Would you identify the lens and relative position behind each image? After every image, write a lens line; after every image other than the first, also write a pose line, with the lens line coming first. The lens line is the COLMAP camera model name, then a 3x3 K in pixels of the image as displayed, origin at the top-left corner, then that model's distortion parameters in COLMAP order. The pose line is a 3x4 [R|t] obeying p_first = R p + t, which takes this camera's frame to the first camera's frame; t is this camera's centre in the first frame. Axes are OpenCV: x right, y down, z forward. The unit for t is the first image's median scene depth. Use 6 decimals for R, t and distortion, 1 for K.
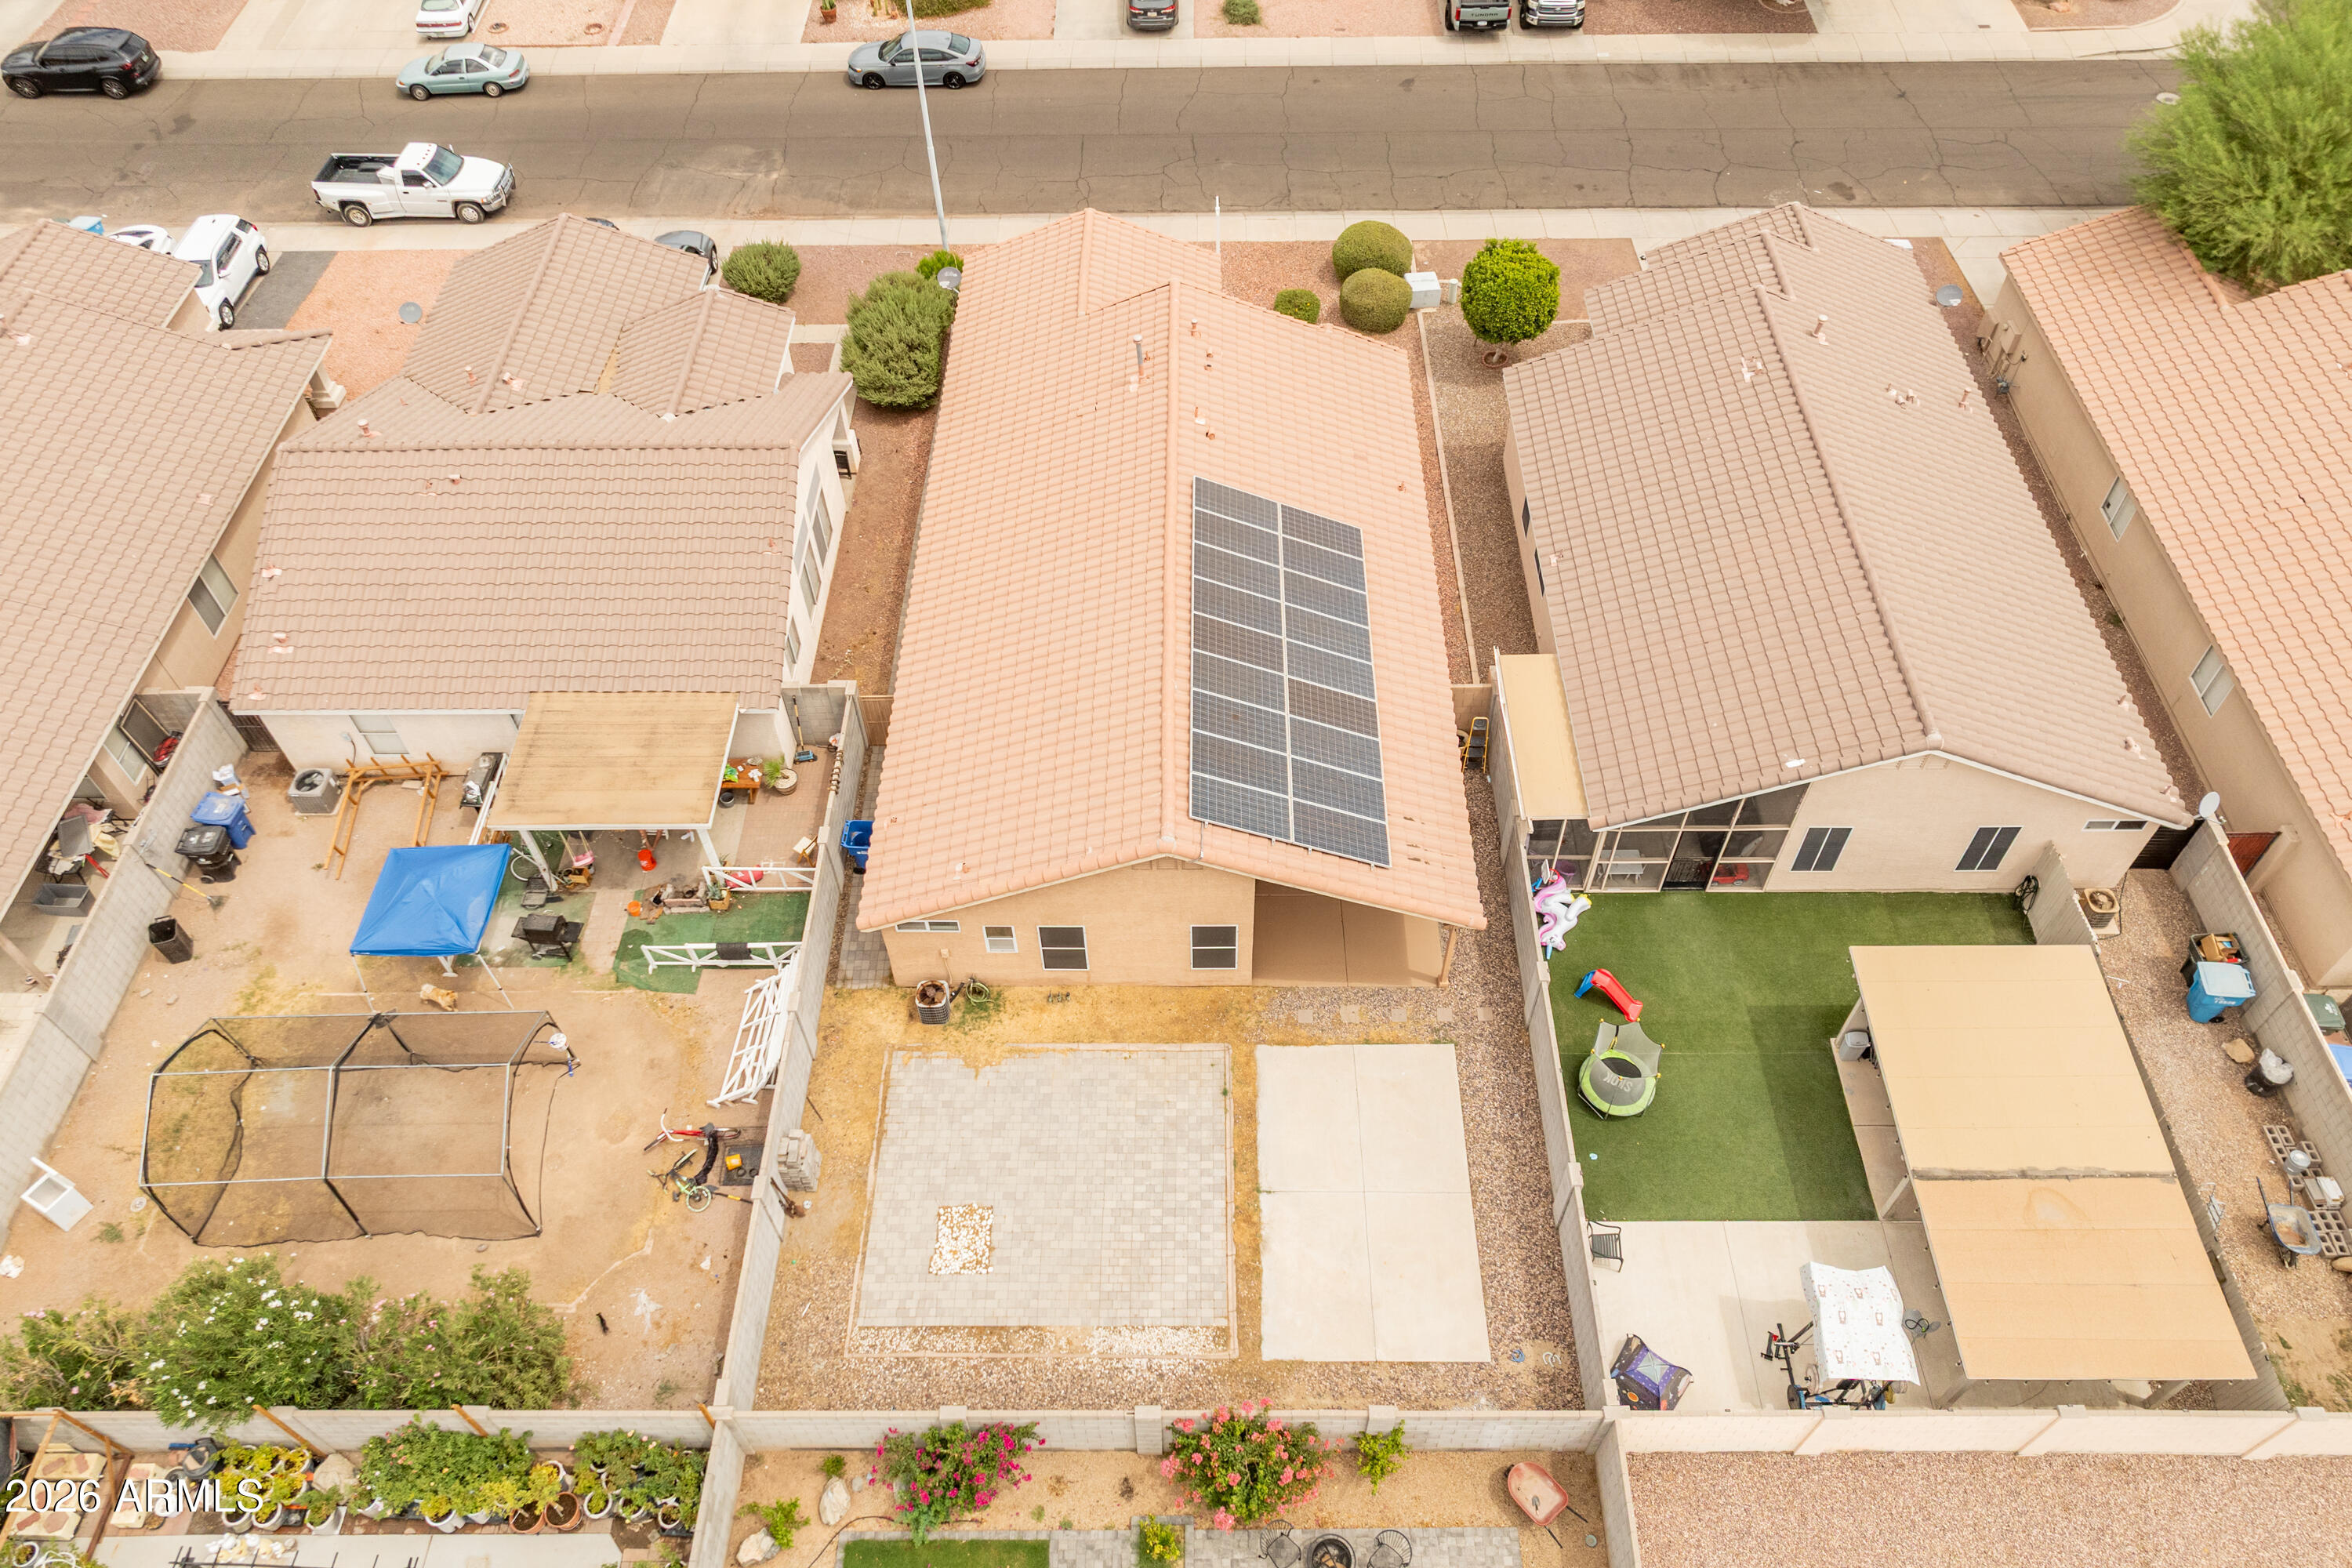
lens RADIAL K [[1634.5, 0, 1186.5], [0, 1634.5, 730.5], [0, 0, 1]] dist [-0.010960, 0.010488]
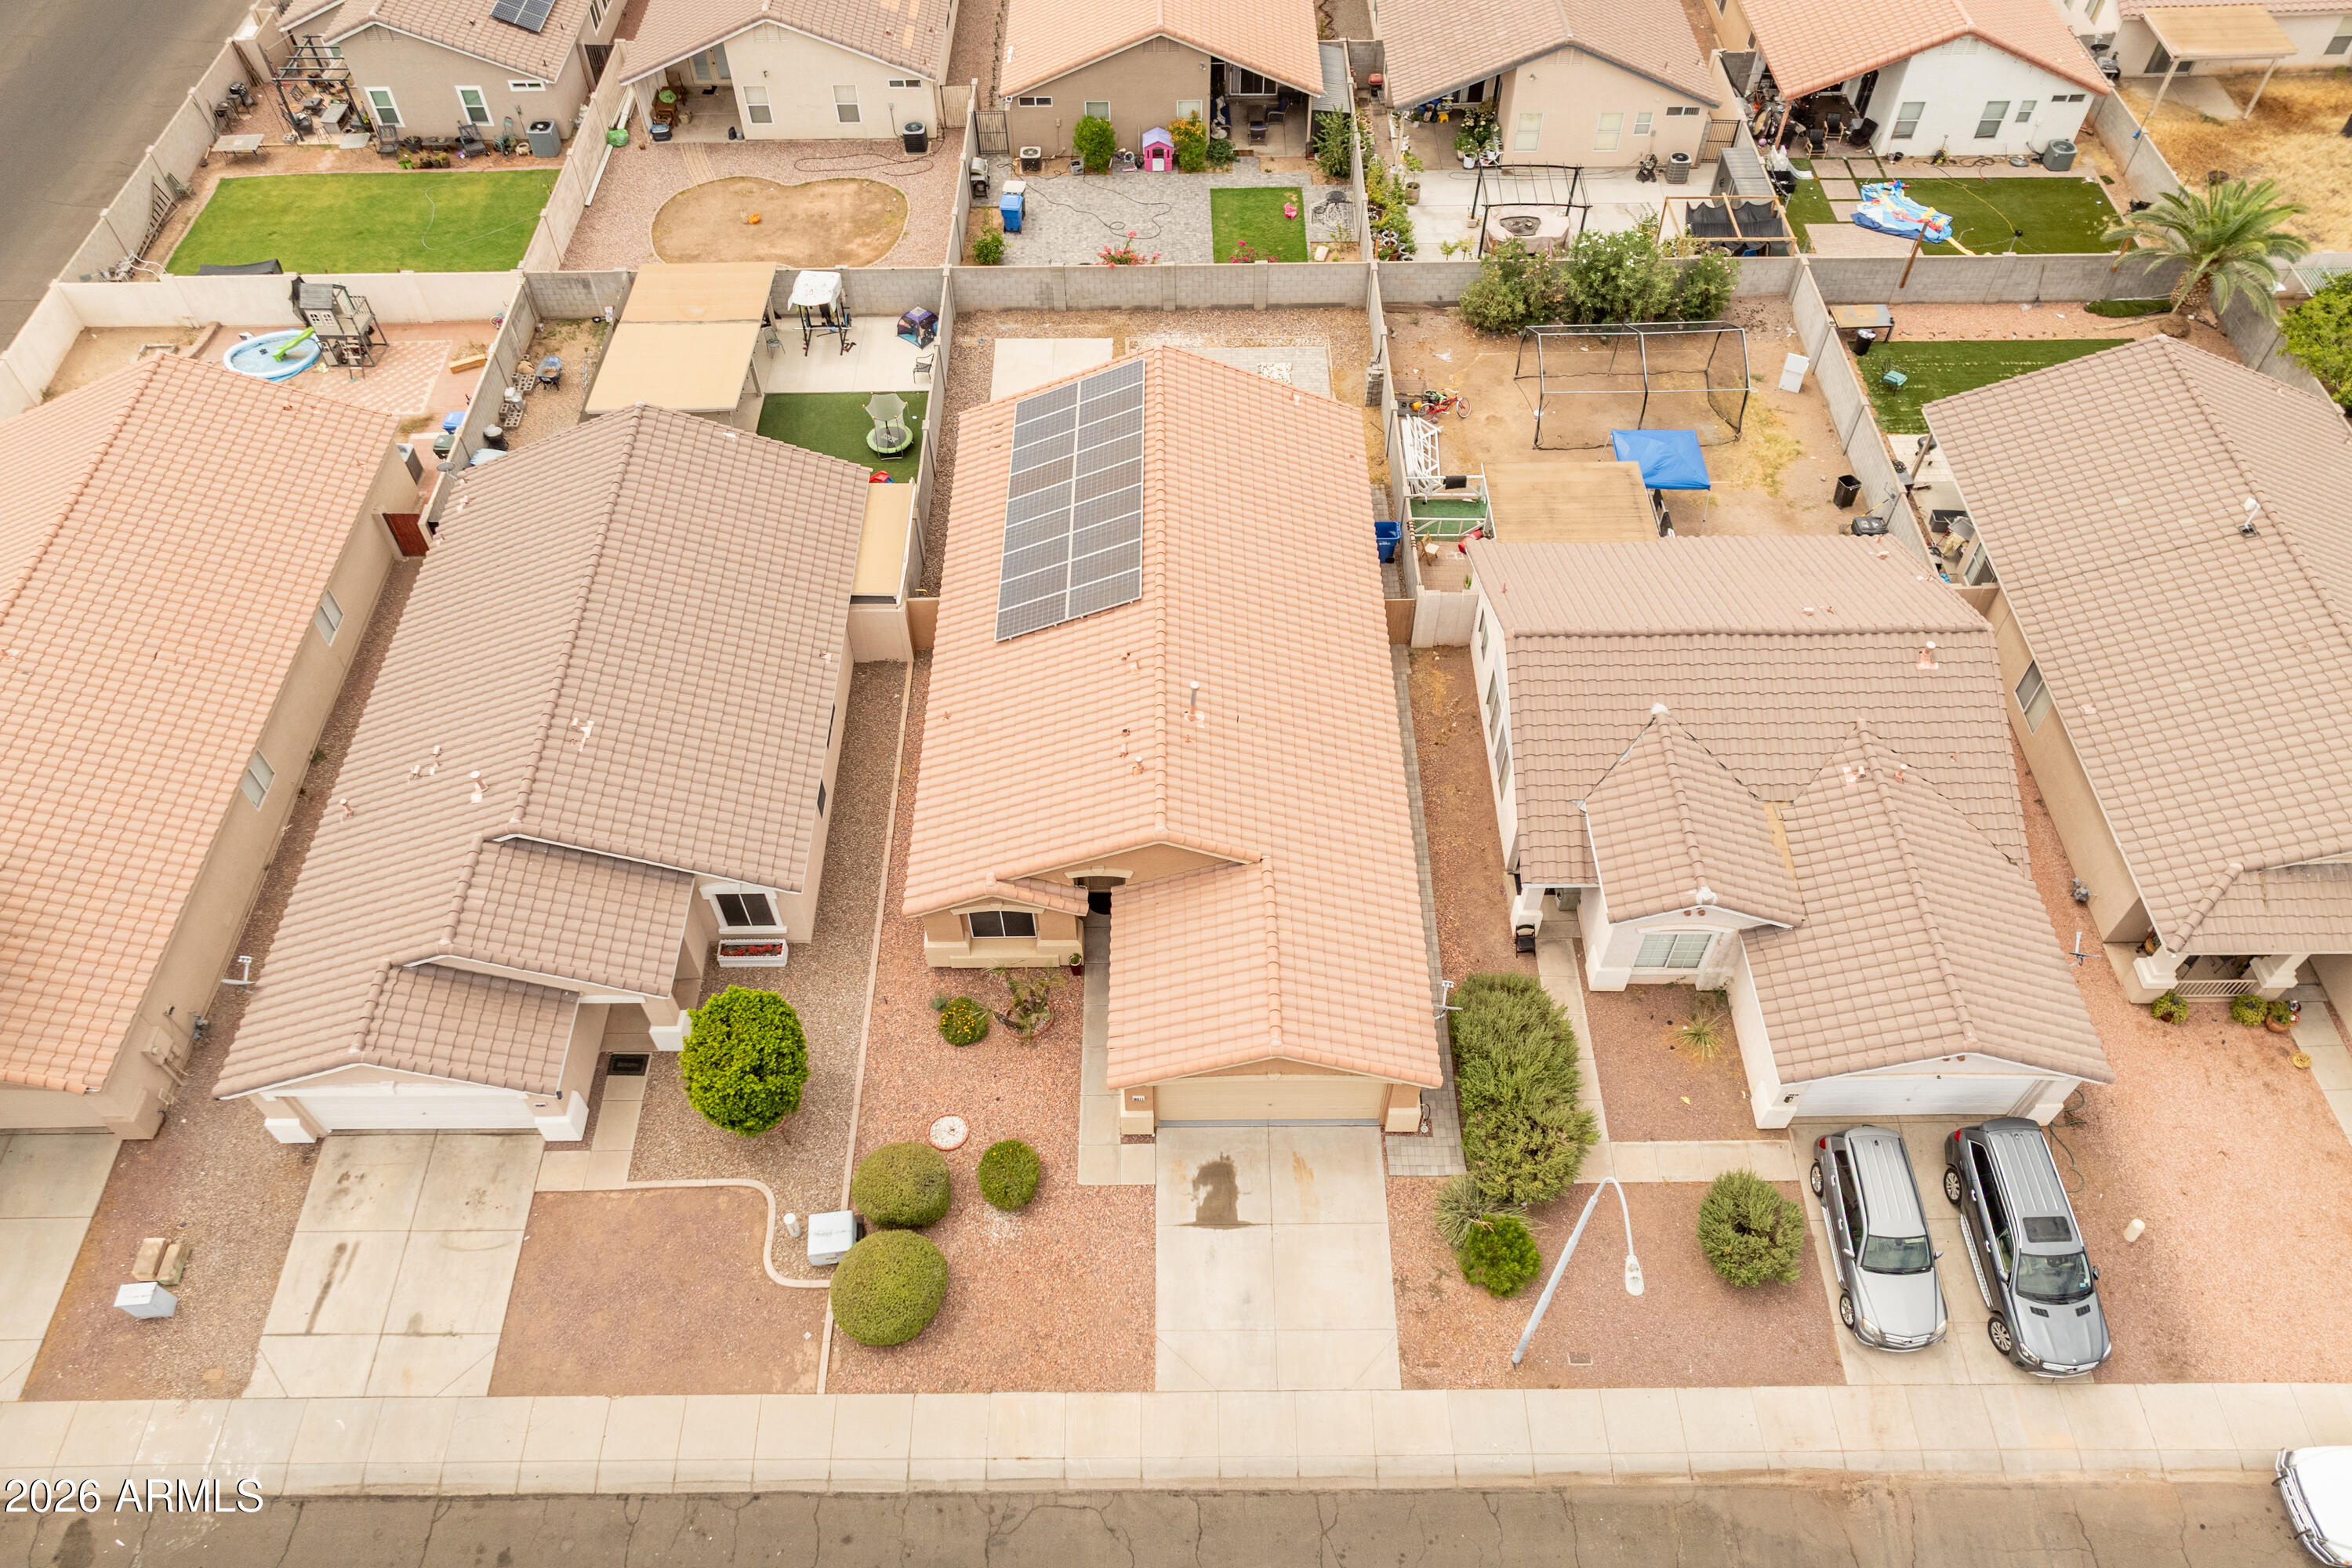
lens RADIAL K [[1634.5, 0, 1164.4], [0, 1634.5, 777.0], [0, 0, 1]] dist [-0.010960, 0.010488]
pose [[-0.999769, 0.018436, 0.011024, -0.023426], [0.007273, -0.192350, 0.981299, -1.412404], [0.020212, 0.981153, 0.192172, 0.991369]]
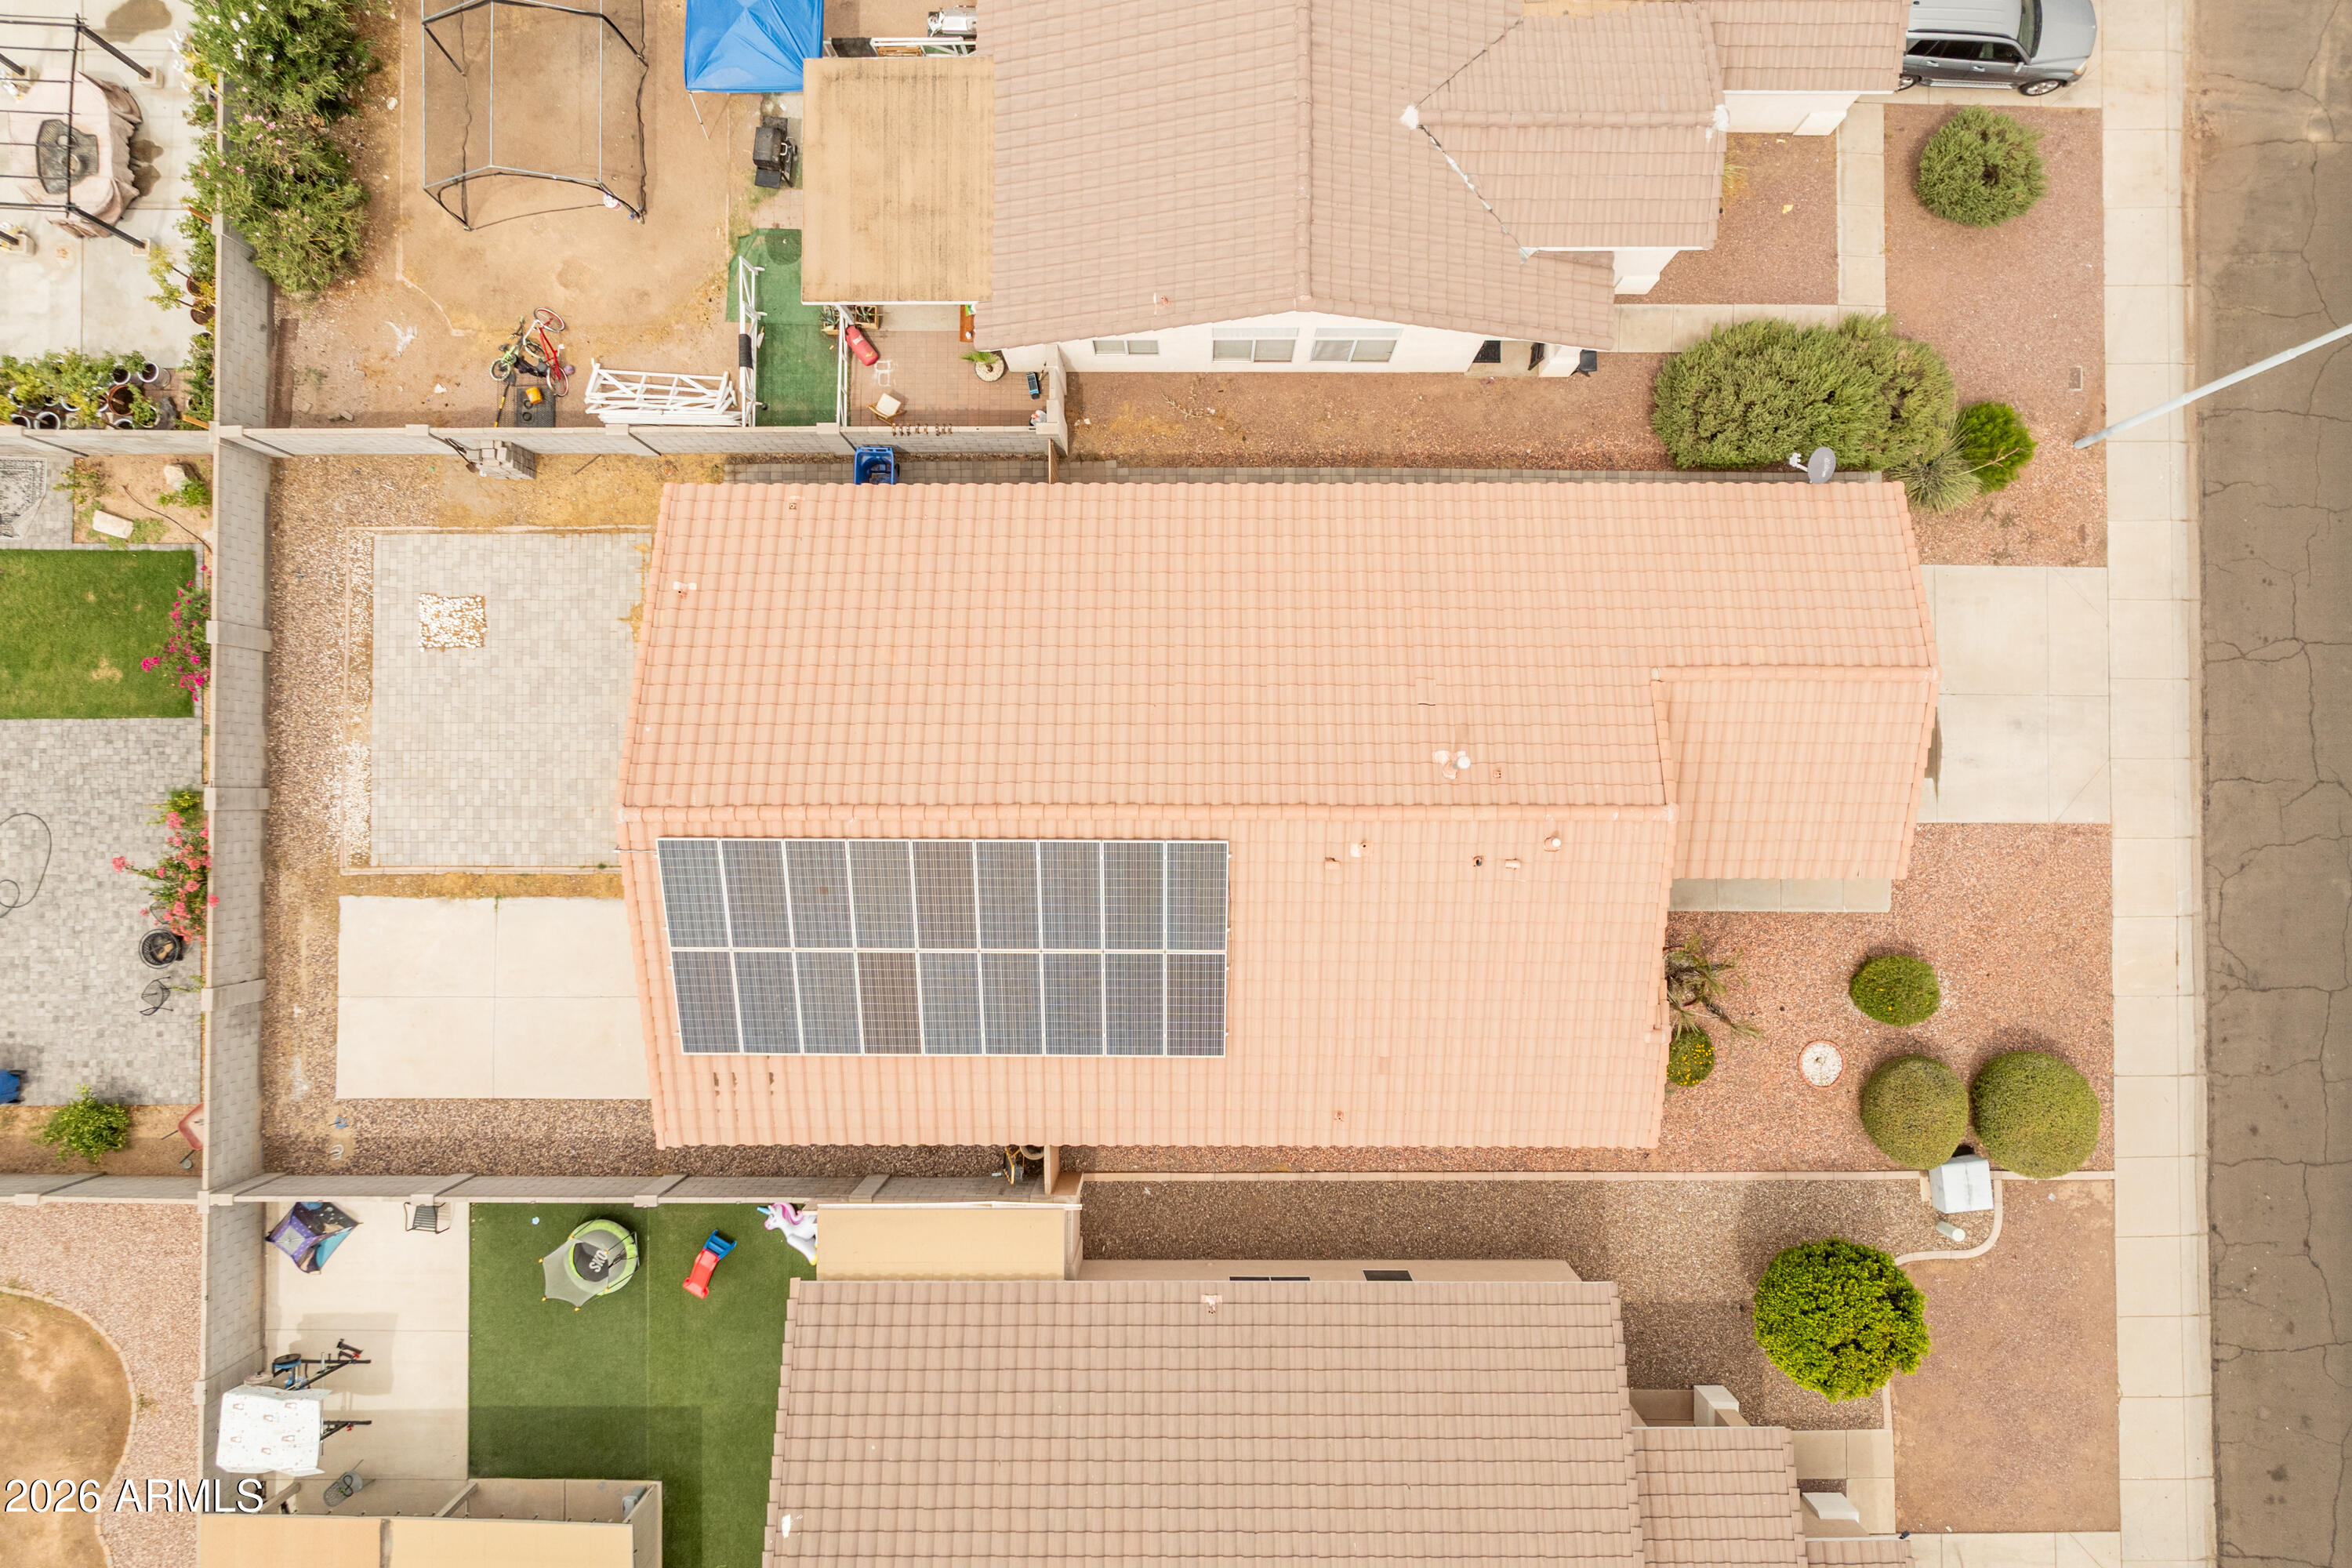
lens RADIAL K [[1634.5, 0, 1166.9], [0, 1634.5, 775.3], [0, 0, 1]] dist [-0.010960, 0.010488]
pose [[0.004137, 0.999919, -0.011998, -0.018797], [-0.756165, 0.010979, 0.654289, -0.686337], [0.654368, 0.006366, 0.756149, 0.449941]]
